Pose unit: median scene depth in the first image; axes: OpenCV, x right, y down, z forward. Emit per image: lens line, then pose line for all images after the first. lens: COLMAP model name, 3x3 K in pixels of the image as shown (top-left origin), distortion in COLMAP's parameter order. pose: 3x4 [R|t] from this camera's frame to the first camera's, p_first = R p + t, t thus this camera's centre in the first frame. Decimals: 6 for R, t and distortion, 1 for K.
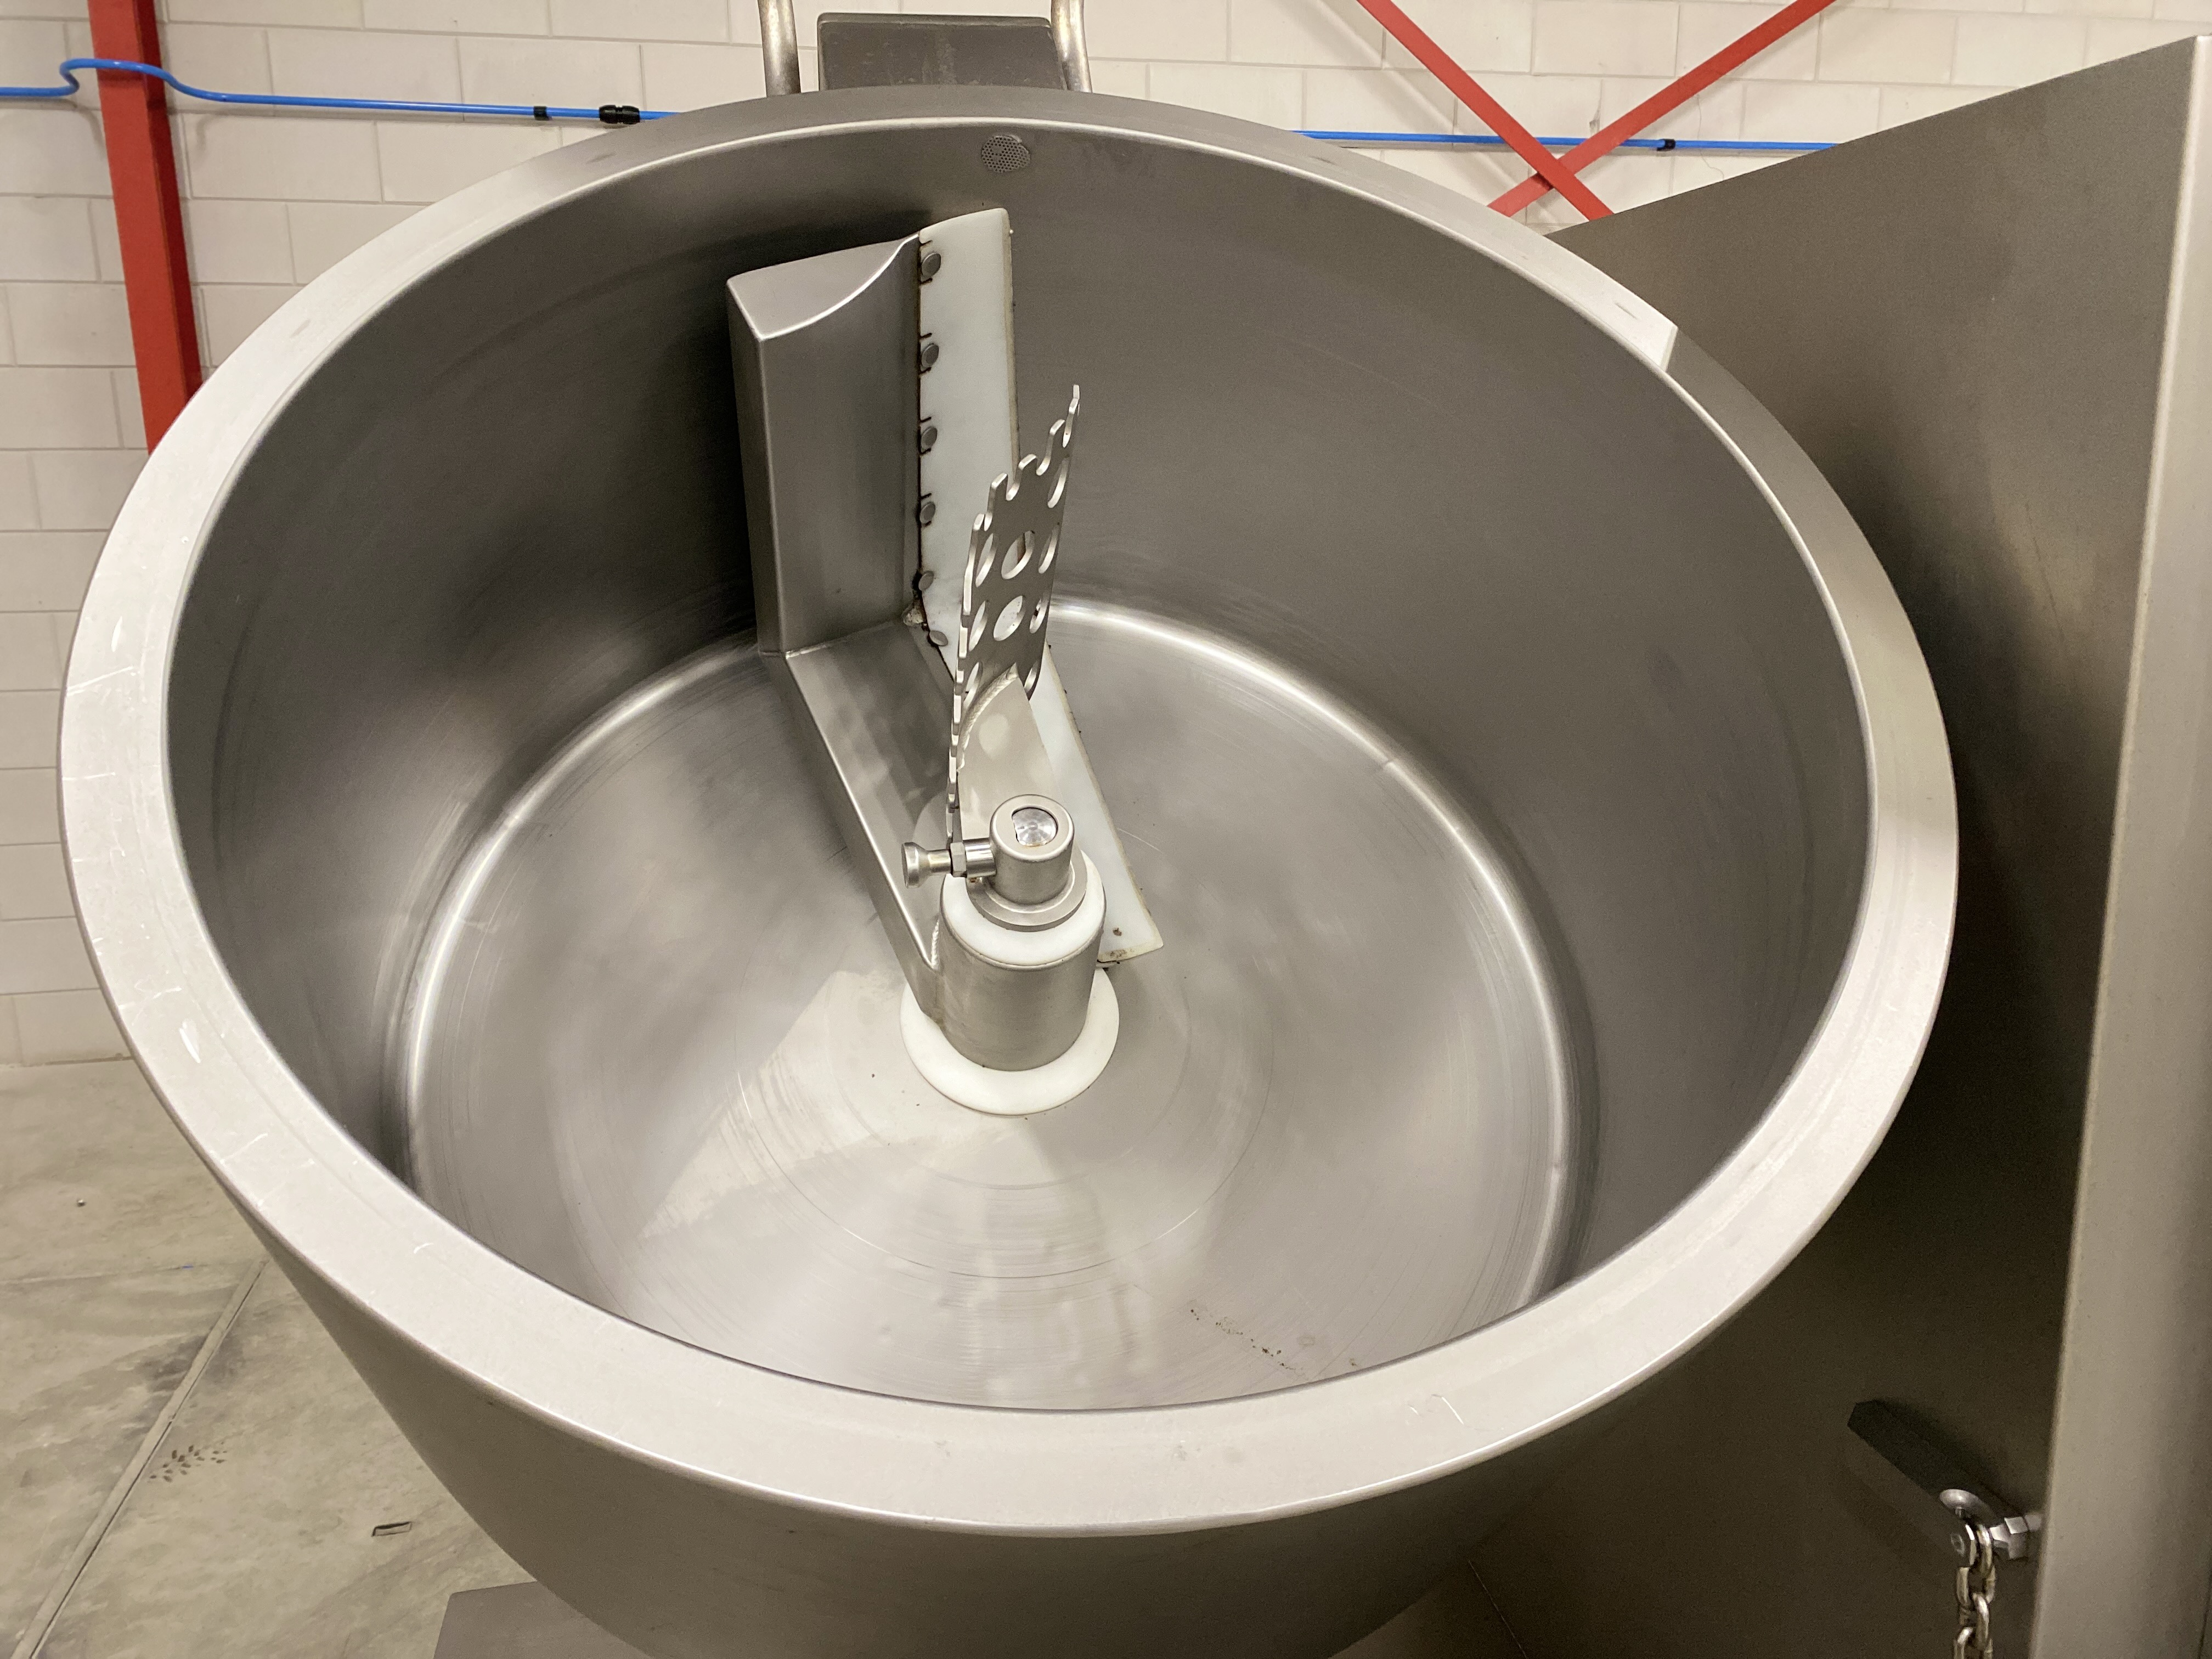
lens RADIAL K [[1707.5, 0, 1100.4], [0, 1707.5, 831.6], [0, 0, 1]] dist [0.003584, -0.003371]
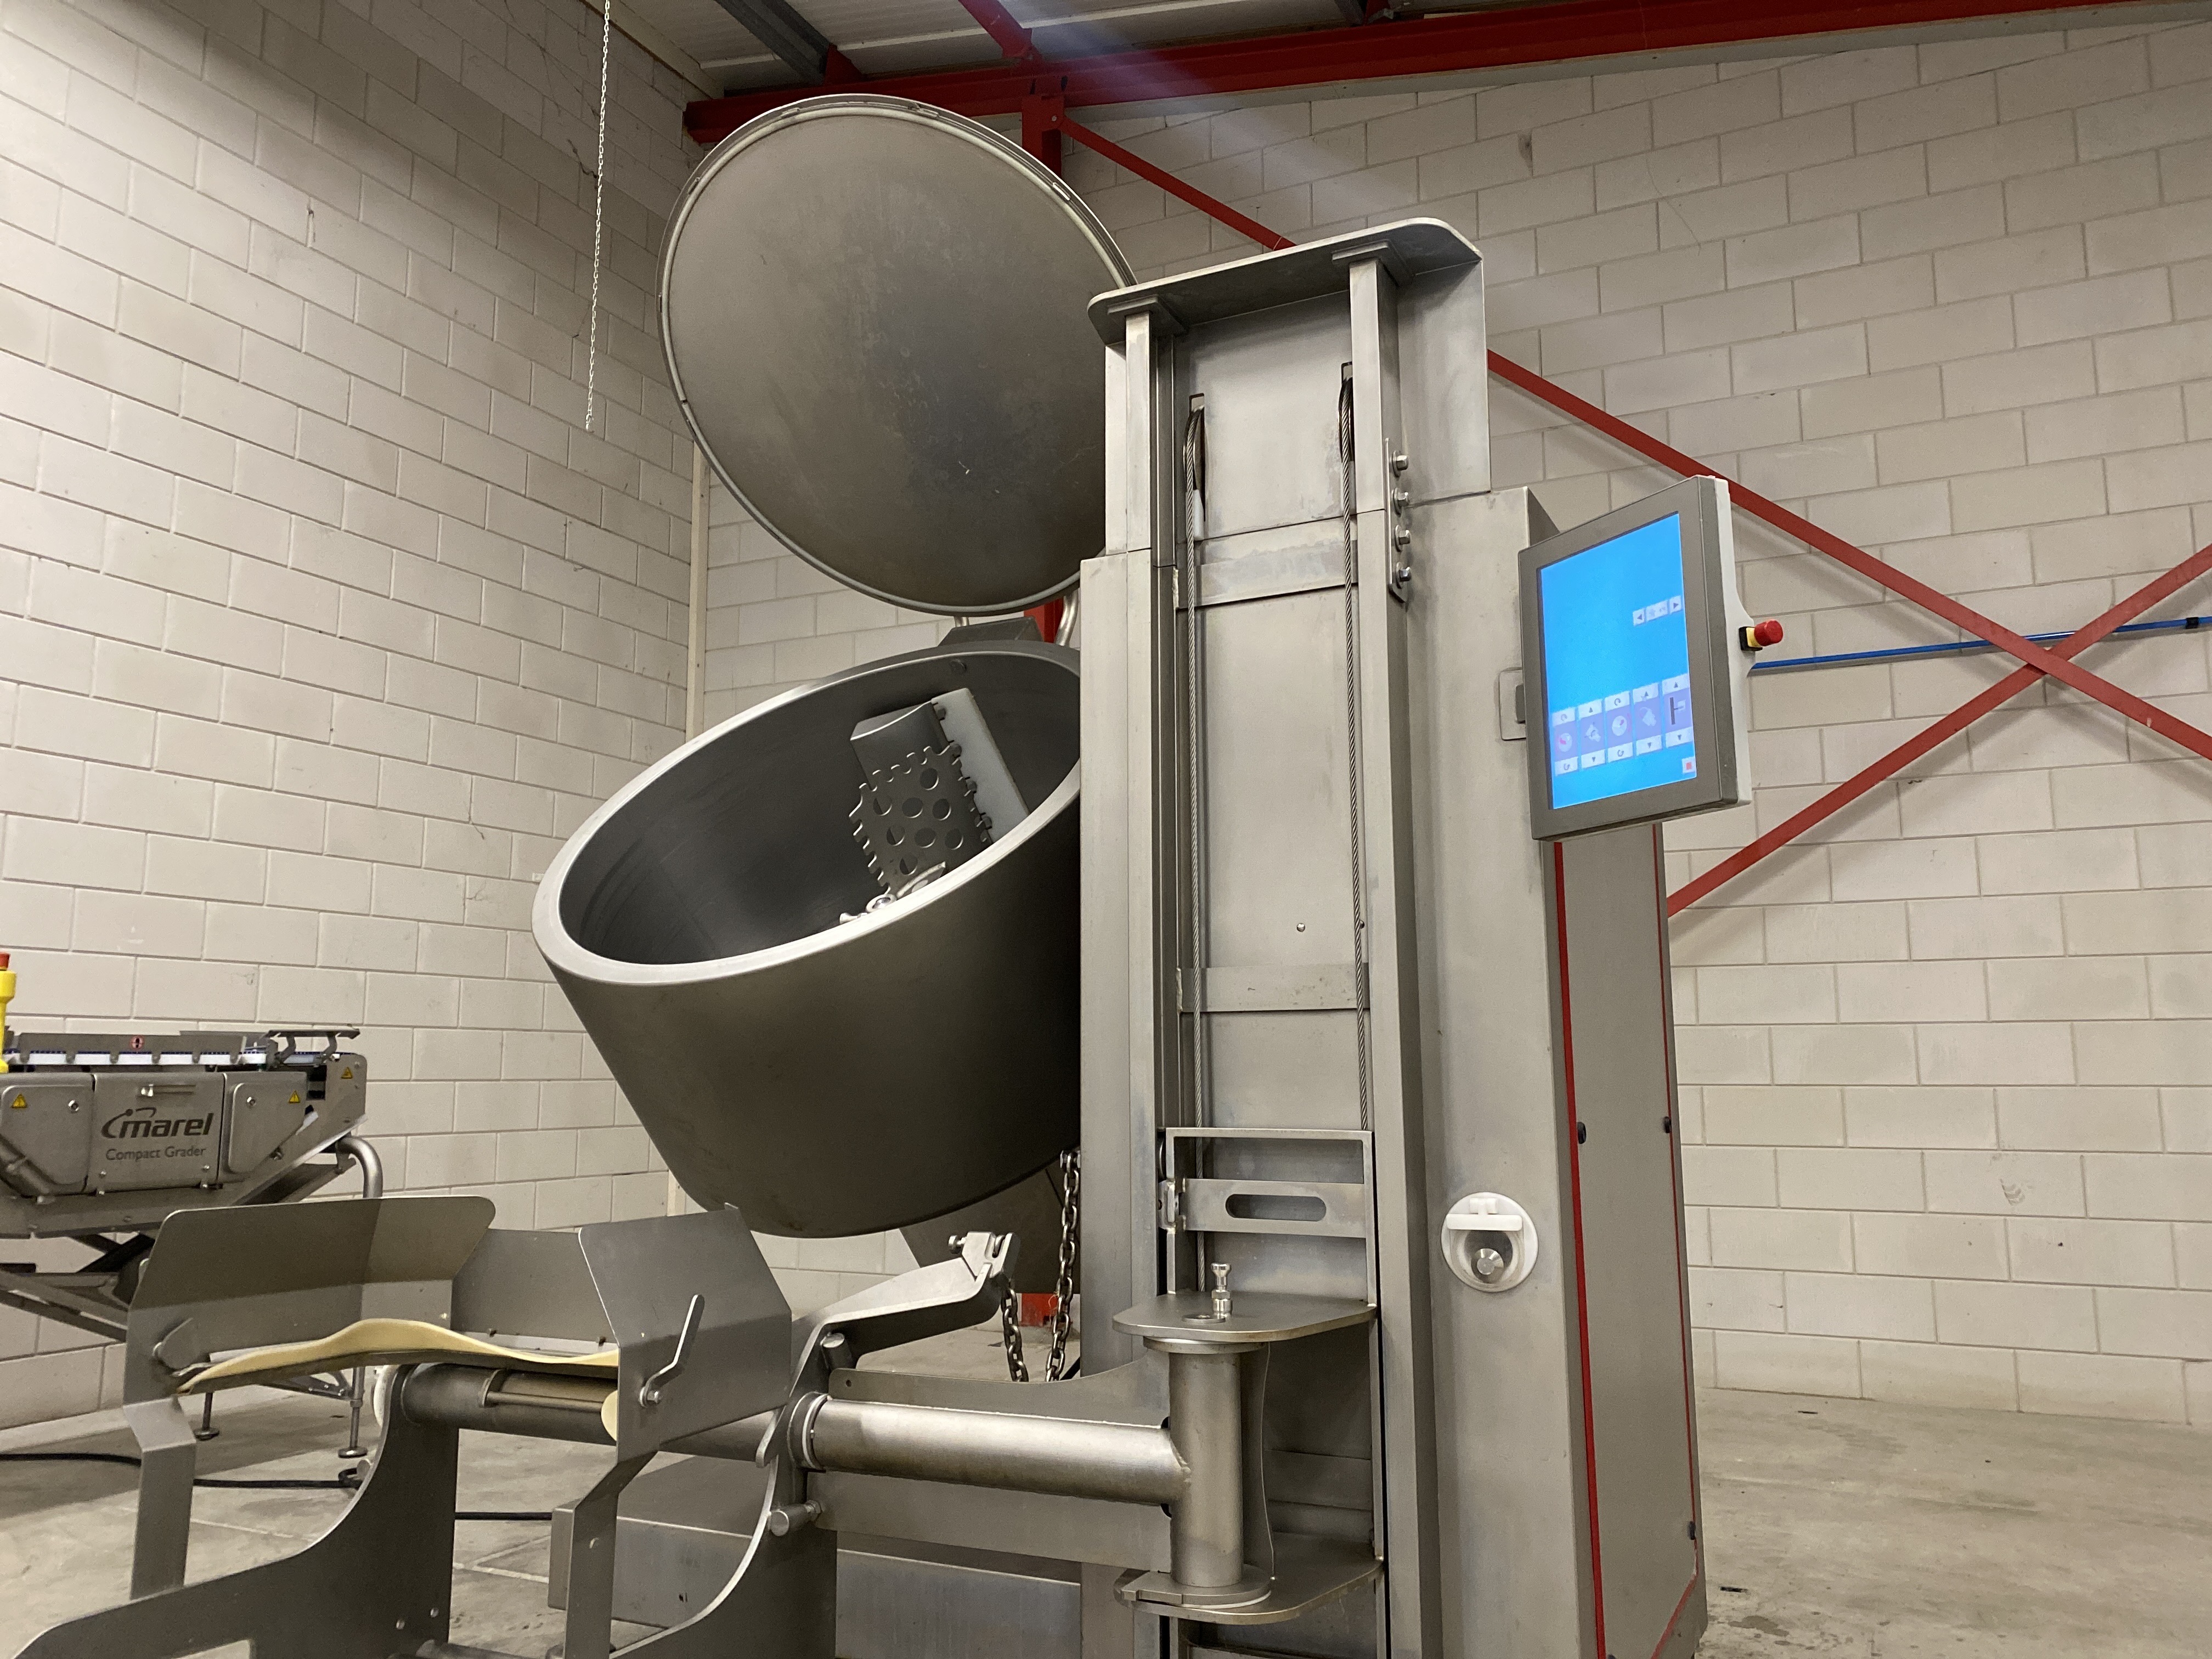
lens RADIAL K [[1707.5, 0, 1119.3], [0, 1707.5, 839.5], [0, 0, 1]] dist [0.003584, -0.003371]
pose [[0.793190, -0.074539, -0.604396, 1.579907], [-0.138775, 0.944243, -0.298575, 0.546012], [0.592952, 0.320702, 0.738619, -0.621361]]
